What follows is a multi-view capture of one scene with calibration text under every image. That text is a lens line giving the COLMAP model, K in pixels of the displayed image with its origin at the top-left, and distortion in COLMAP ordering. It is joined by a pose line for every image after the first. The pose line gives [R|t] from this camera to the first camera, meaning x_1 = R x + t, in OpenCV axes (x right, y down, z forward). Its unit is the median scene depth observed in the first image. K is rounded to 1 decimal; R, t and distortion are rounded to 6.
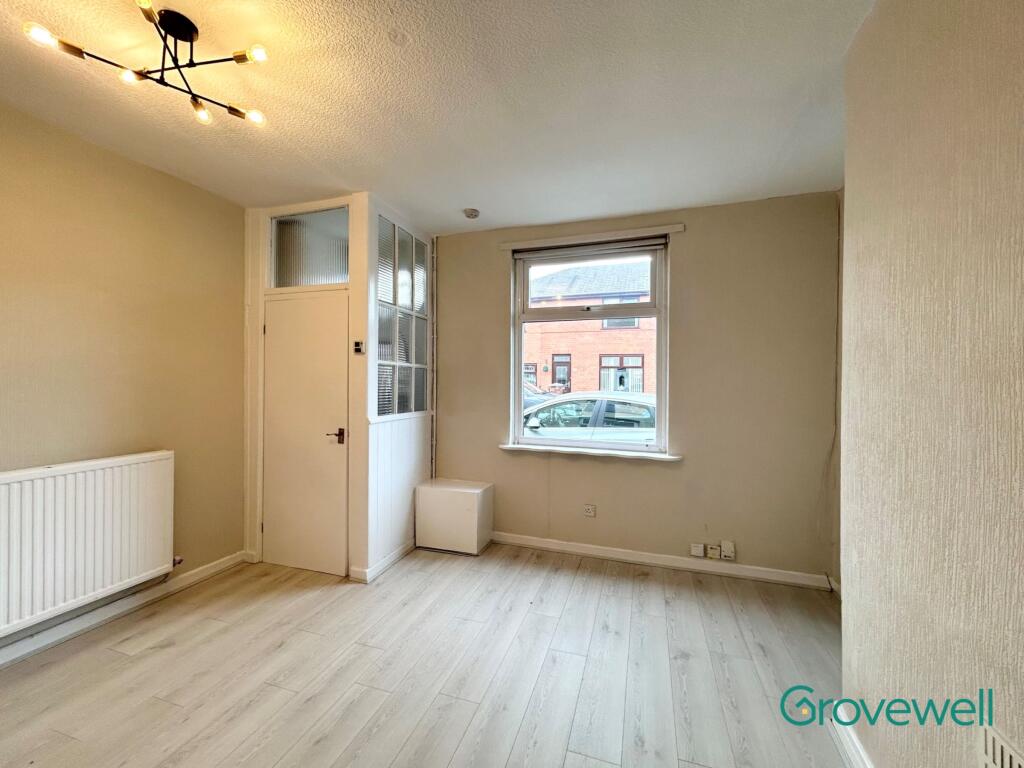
lens RADIAL K [[418.5, 0, 508.8], [0, 418.5, 380.7], [0, 0, 1]] dist [0.000739, -0.000822]
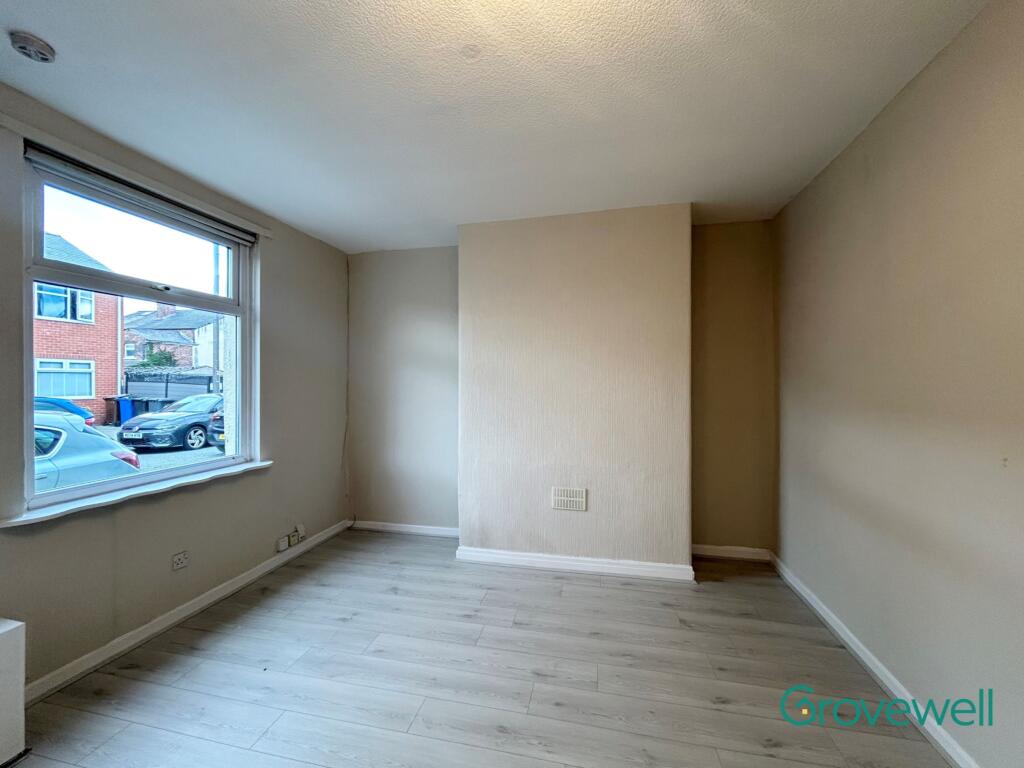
lens RADIAL K [[418.5, 0, 518.3], [0, 418.5, 380.9], [0, 0, 1]] dist [0.000739, -0.000822]
pose [[-0.116172, -0.007138, 0.993203, -0.671784], [0.000151, 0.999974, 0.007205, -0.018732], [-0.993229, 0.000987, -0.116168, 0.525819]]
